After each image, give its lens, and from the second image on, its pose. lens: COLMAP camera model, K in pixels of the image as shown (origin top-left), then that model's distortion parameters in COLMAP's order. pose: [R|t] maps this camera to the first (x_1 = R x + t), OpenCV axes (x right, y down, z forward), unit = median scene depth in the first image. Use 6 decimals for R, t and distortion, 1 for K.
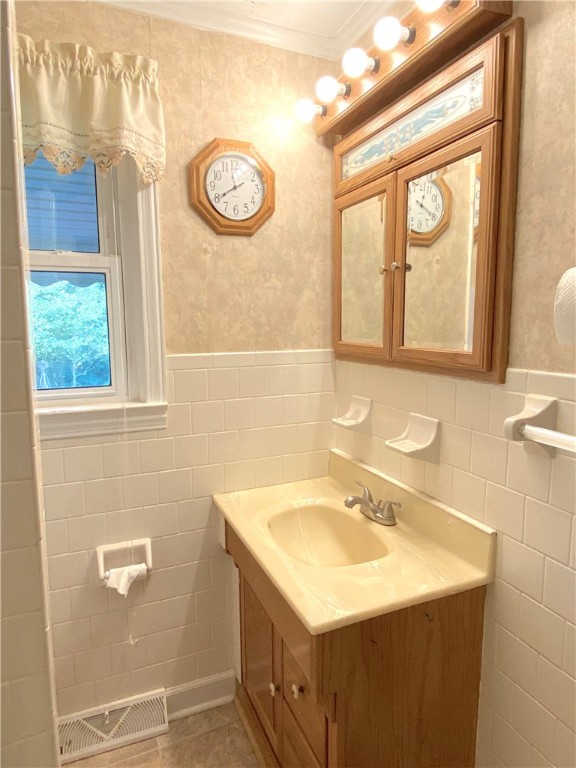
lens RADIAL K [[480.5, 0, 288.4], [0, 480.5, 379.0], [0, 0, 1]] dist [0.066907, -0.077724]
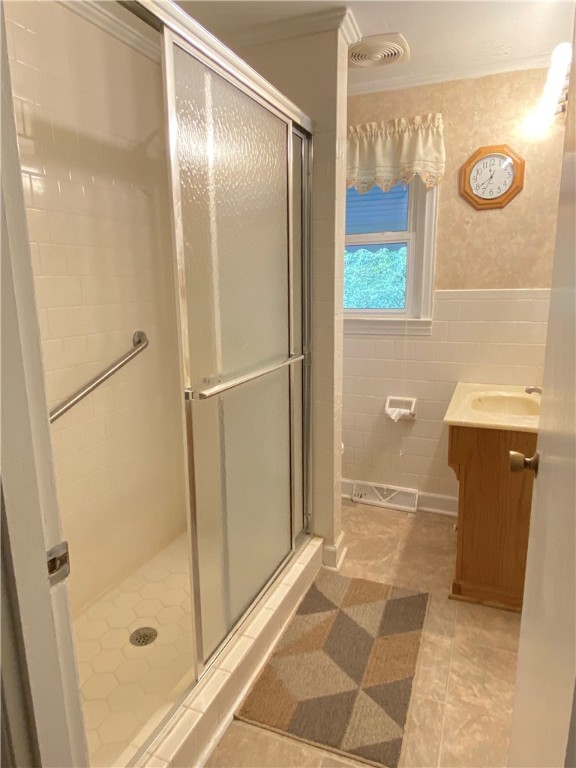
lens RADIAL K [[480.5, 0, 288.4], [0, 480.5, 379.0], [0, 0, 1]] dist [0.066907, -0.077724]
pose [[0.690258, 0.135123, -0.710835, 0.622465], [-0.078411, 0.990592, 0.112161, 0.105377], [0.719302, -0.021682, 0.694359, -0.520156]]
